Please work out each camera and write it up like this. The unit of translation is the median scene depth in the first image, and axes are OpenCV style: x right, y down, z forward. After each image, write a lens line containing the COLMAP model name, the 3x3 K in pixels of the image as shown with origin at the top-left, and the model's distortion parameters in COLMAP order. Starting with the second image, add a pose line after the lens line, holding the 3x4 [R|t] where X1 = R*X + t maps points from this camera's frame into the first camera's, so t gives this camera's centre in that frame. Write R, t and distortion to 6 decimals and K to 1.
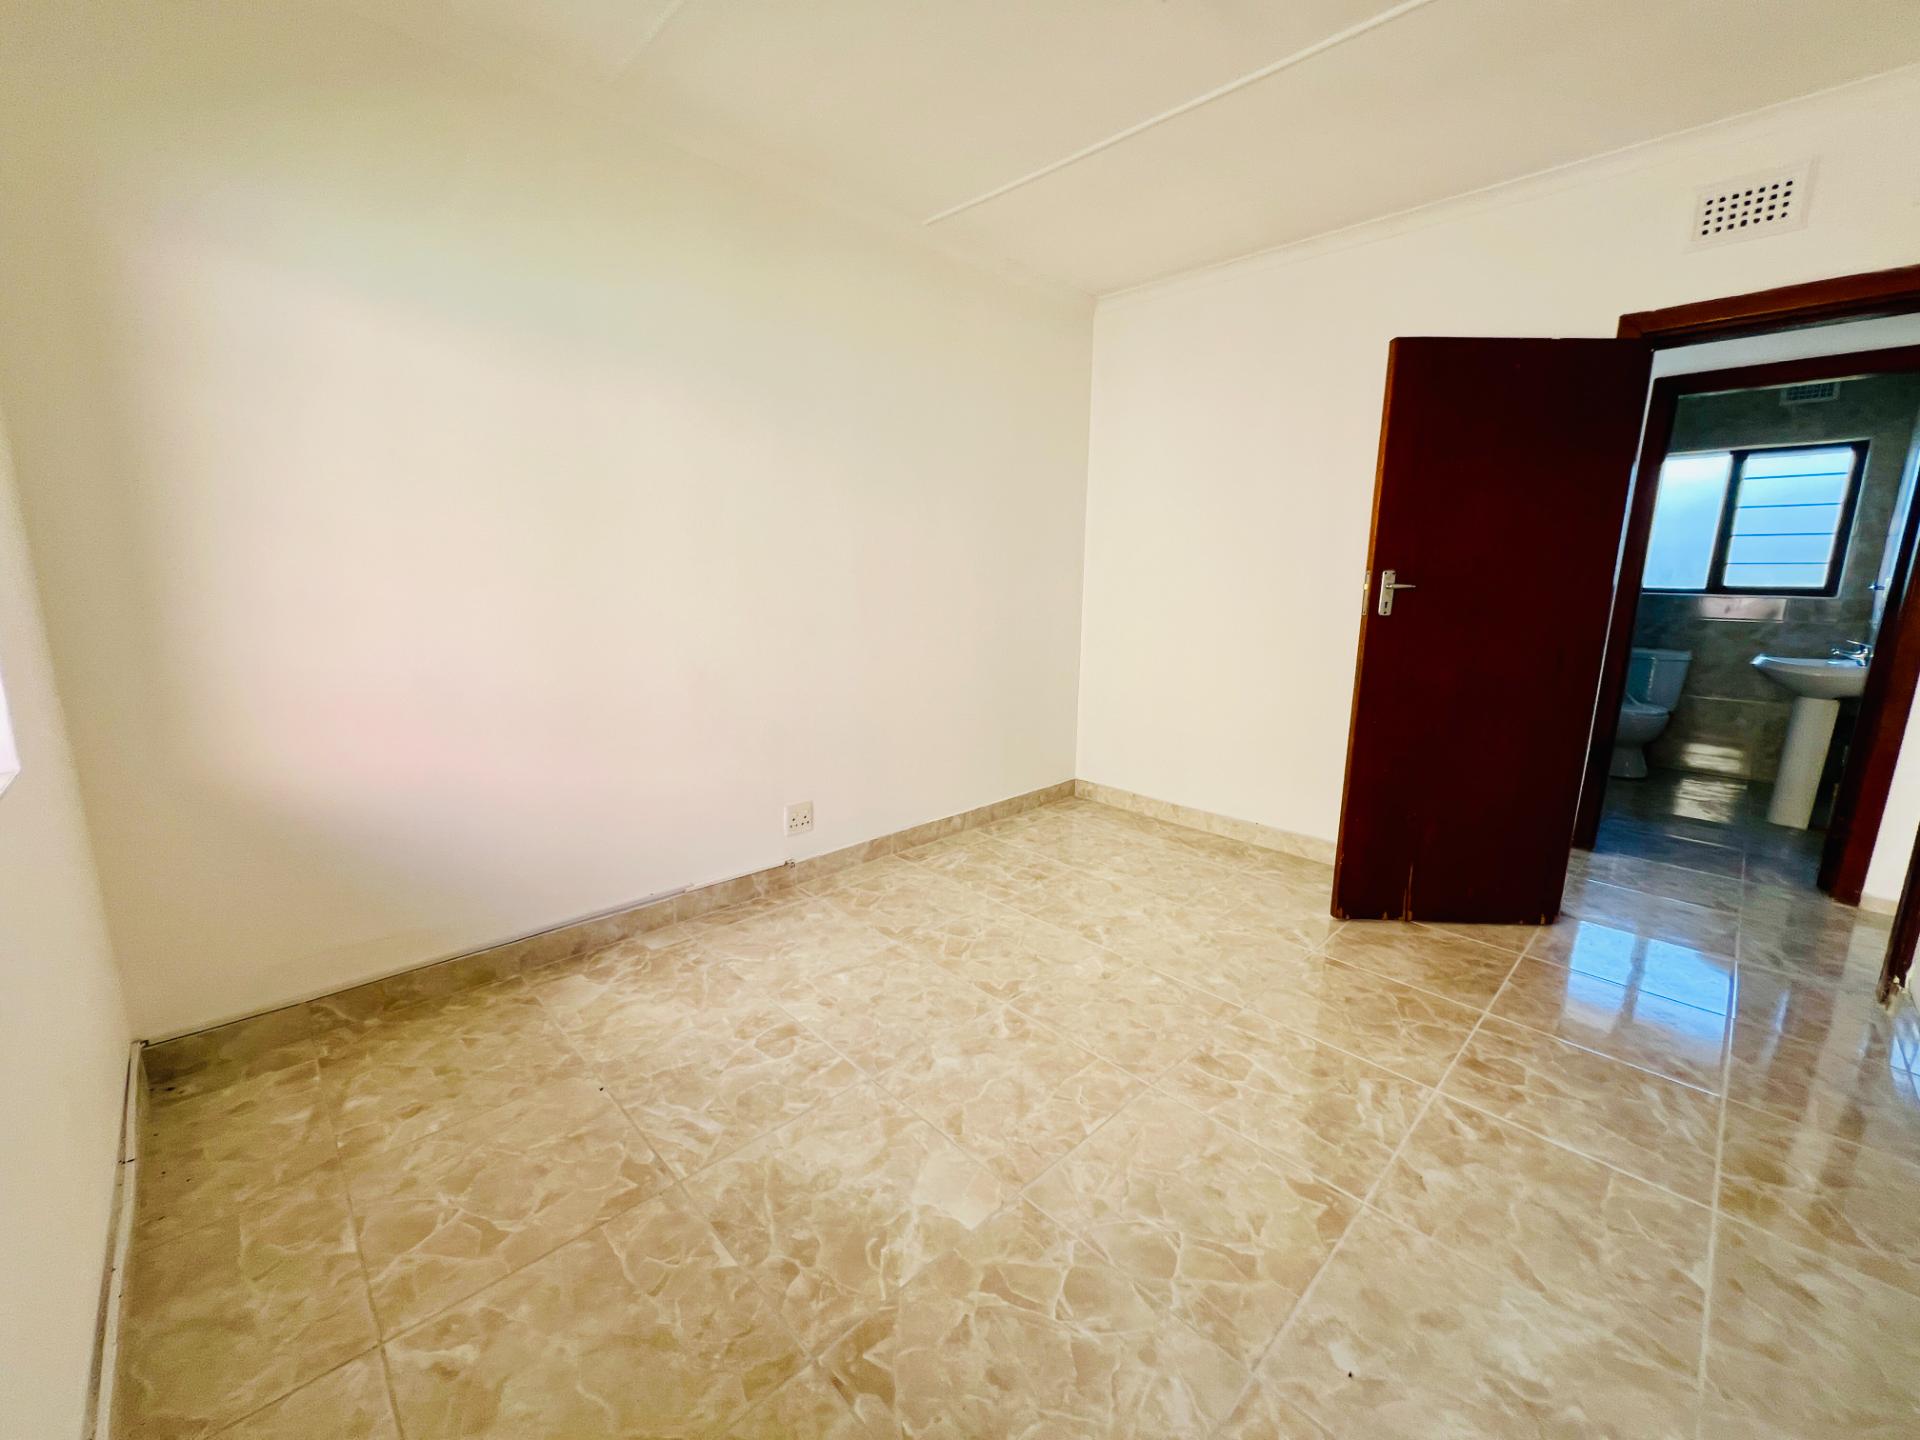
lens RADIAL K [[770.0, 0, 953.4], [0, 770.0, 723.2], [0, 0, 1]] dist [-0.003725, 0.000997]
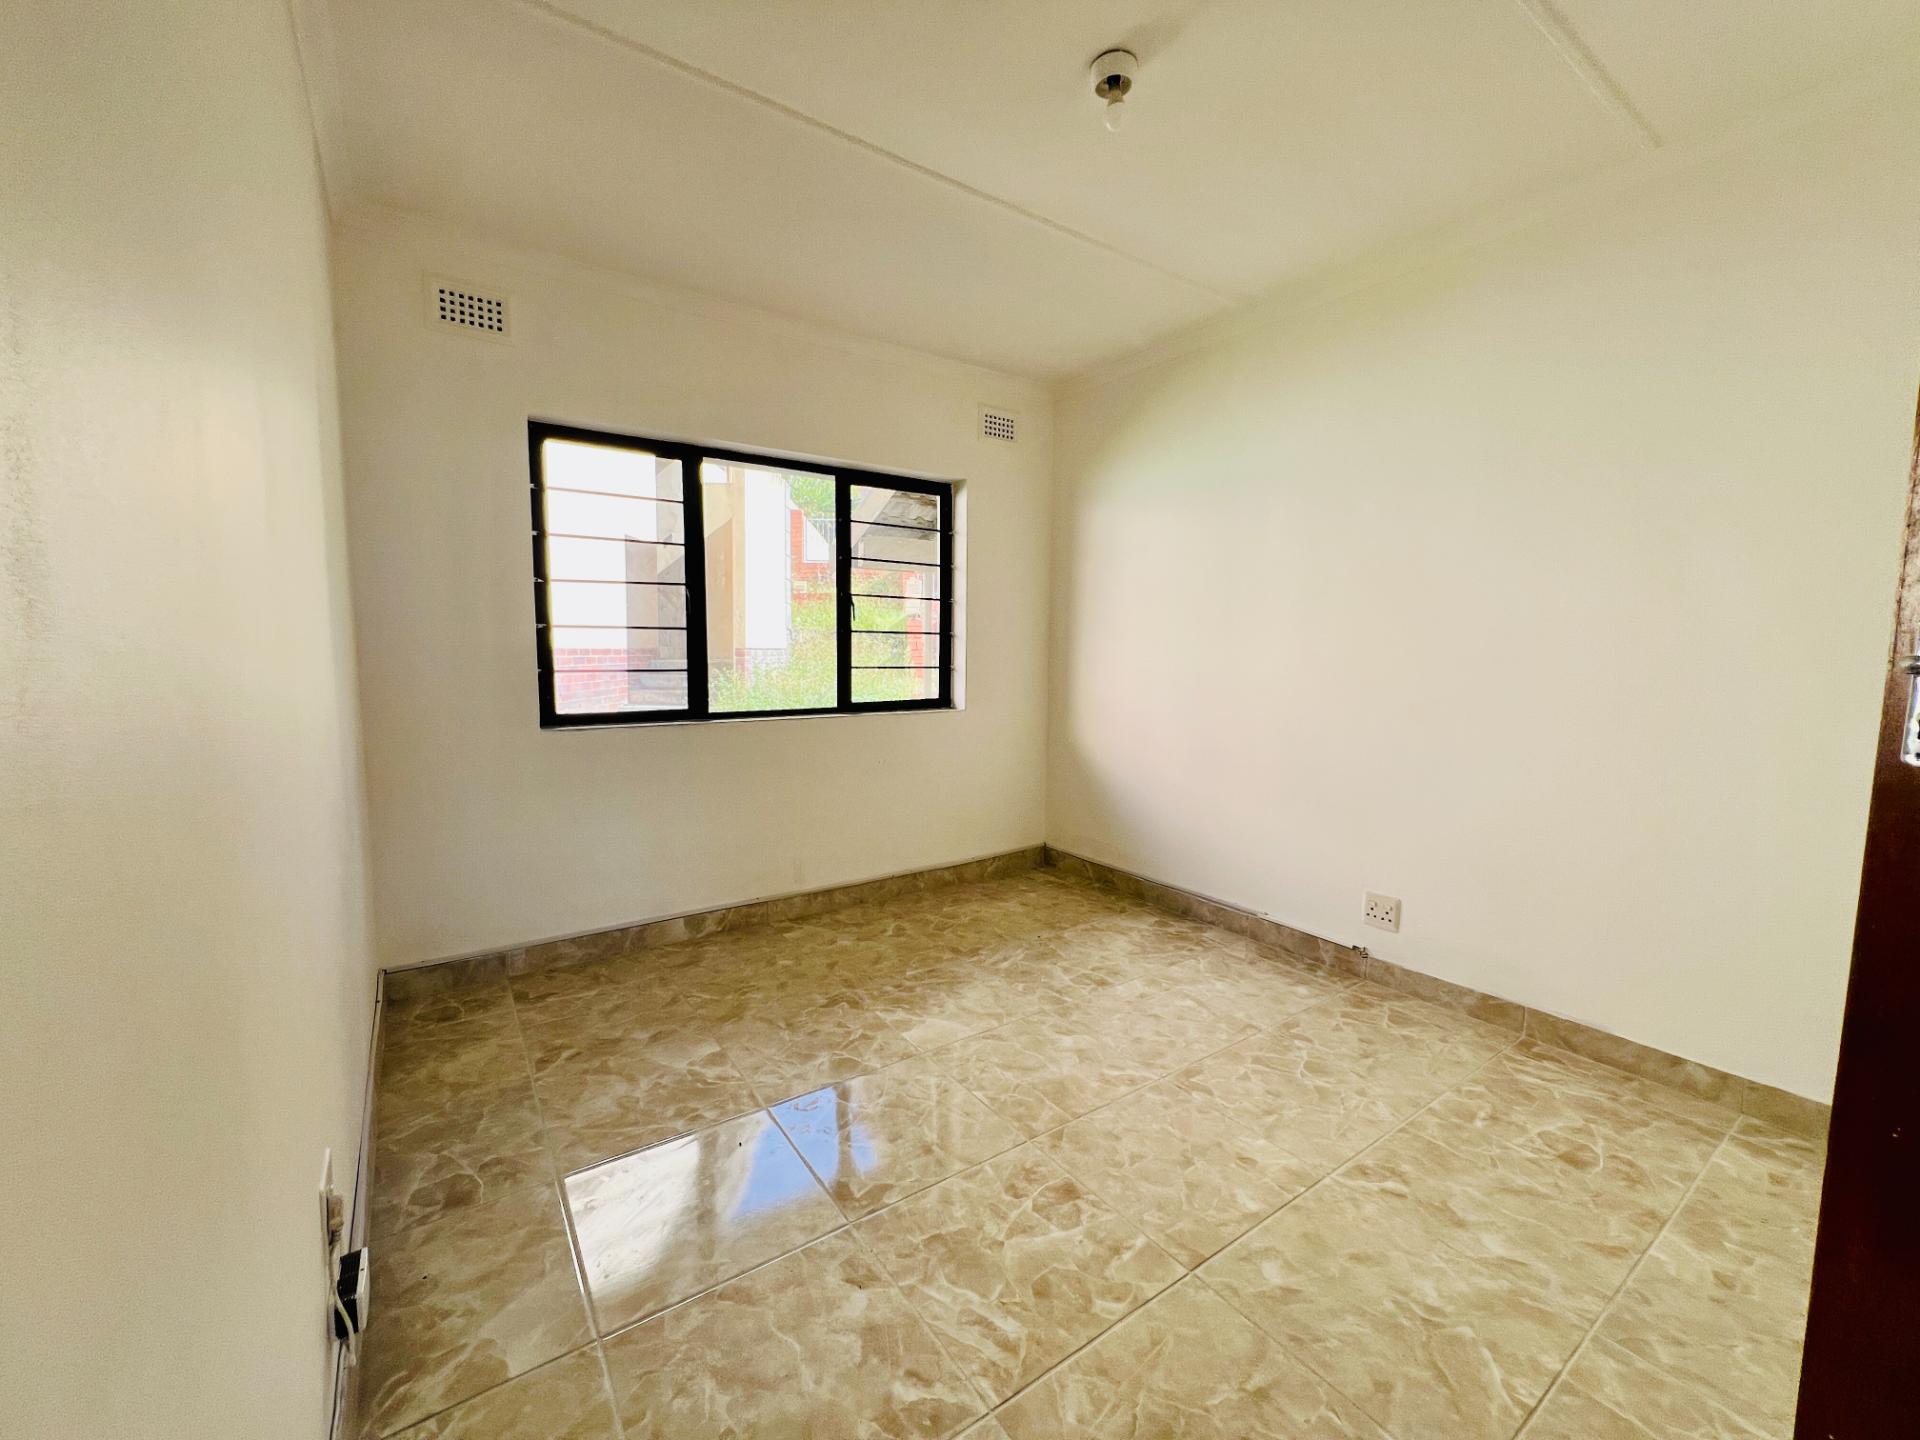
lens RADIAL K [[770.0, 0, 953.6], [0, 770.0, 720.0], [0, 0, 1]] dist [-0.003725, 0.000997]
pose [[-0.163928, 0.080204, -0.983206, 1.039916], [-0.203667, 0.972464, 0.113285, -0.133737], [0.965219, 0.218817, -0.143079, 0.793777]]
